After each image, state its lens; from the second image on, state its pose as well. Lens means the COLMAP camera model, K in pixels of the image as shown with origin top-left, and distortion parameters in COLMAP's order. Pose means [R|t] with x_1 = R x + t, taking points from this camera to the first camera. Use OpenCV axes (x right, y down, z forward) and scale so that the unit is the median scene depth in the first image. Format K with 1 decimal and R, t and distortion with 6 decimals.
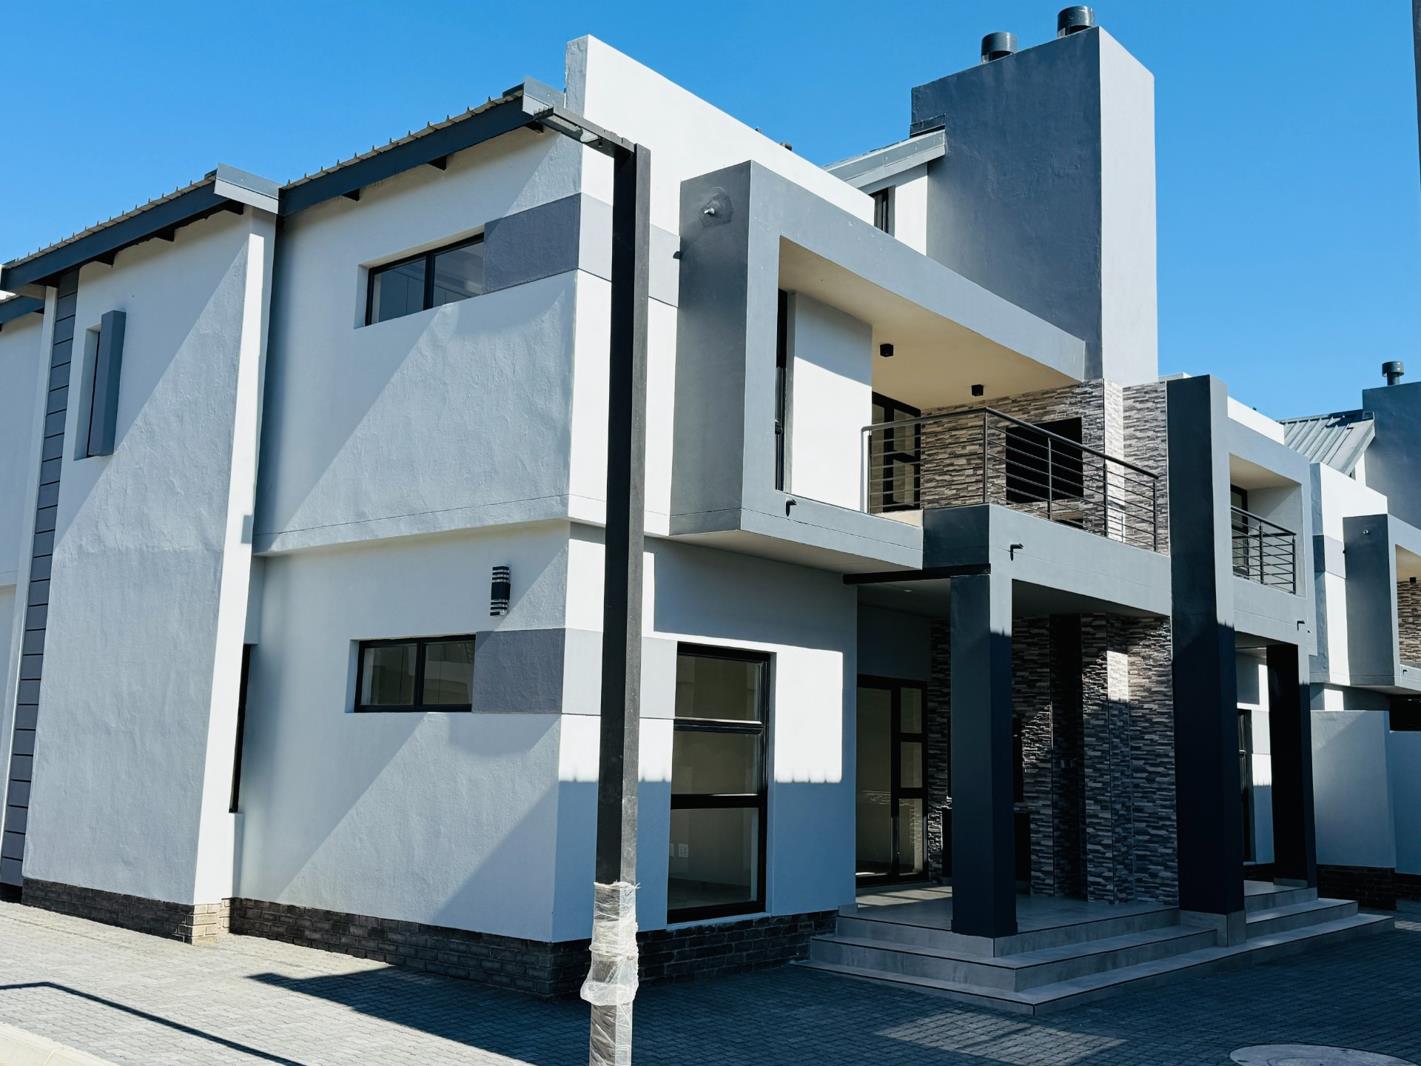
lens RADIAL K [[1390.8, 0, 698.2], [0, 1390.8, 525.1], [0, 0, 1]] dist [0.066981, 0.000000]
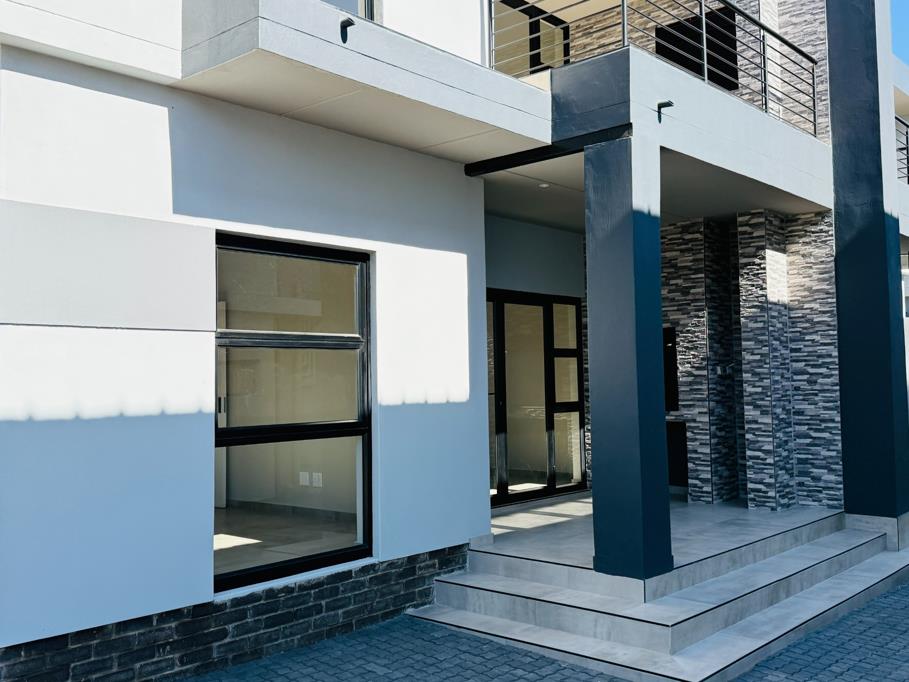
lens RADIAL K [[889.7, 0, 452.3], [0, 889.7, 341.0], [0, 0, 1]] dist [0.066981, 0.000000]
pose [[0.998580, -0.047941, -0.023235, 0.108082], [0.050249, 0.992459, 0.111800, 0.085190], [0.017700, -0.112809, 0.993459, 0.454169]]
